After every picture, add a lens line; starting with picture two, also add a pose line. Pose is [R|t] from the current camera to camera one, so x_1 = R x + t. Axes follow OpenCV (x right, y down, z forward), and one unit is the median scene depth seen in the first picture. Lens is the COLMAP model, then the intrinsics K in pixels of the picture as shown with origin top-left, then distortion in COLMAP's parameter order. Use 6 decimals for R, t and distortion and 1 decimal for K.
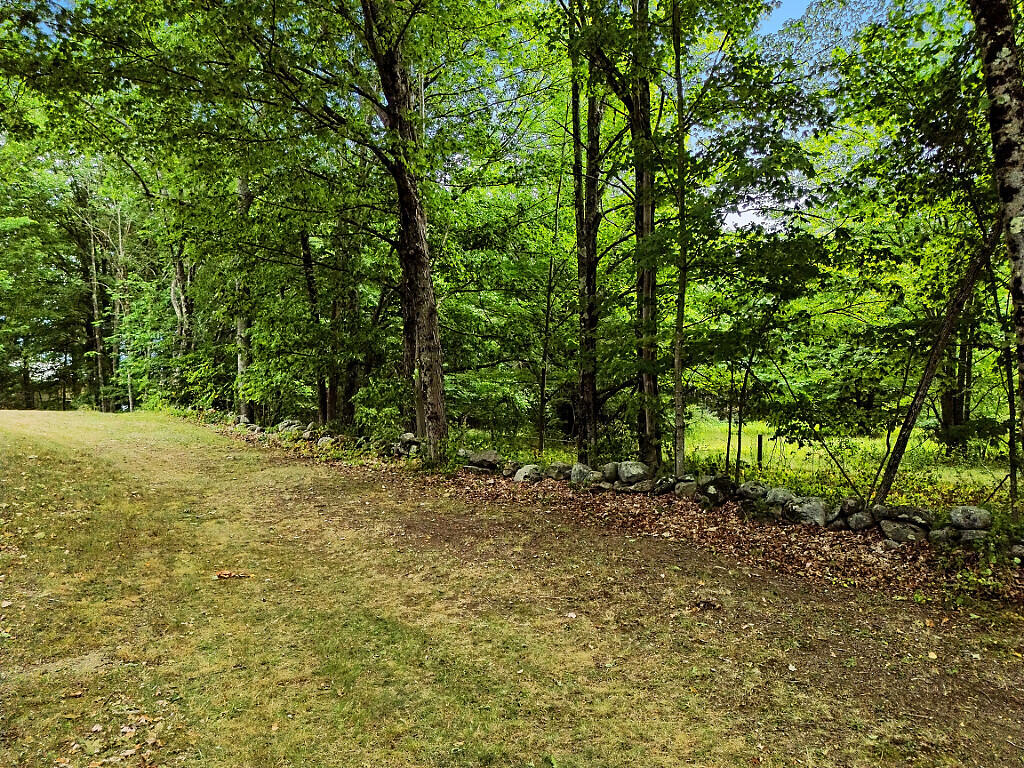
lens RADIAL K [[735.8, 0, 508.6], [0, 735.8, 383.8], [0, 0, 1]] dist [0.049918, -0.000568]
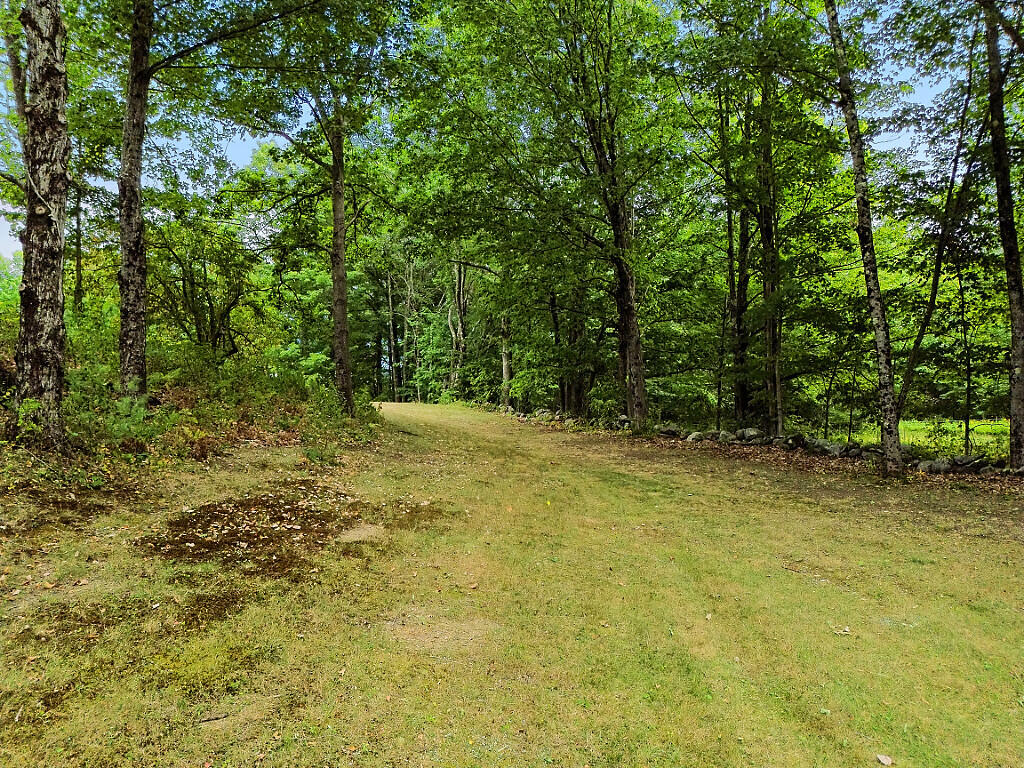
lens RADIAL K [[735.8, 0, 504.9], [0, 735.8, 383.9], [0, 0, 1]] dist [0.049918, -0.000568]
pose [[0.960899, -0.000838, -0.276898, 0.062495], [0.000129, 0.999997, -0.002579, 0.001614], [0.276899, 0.002442, 0.960896, -0.625353]]
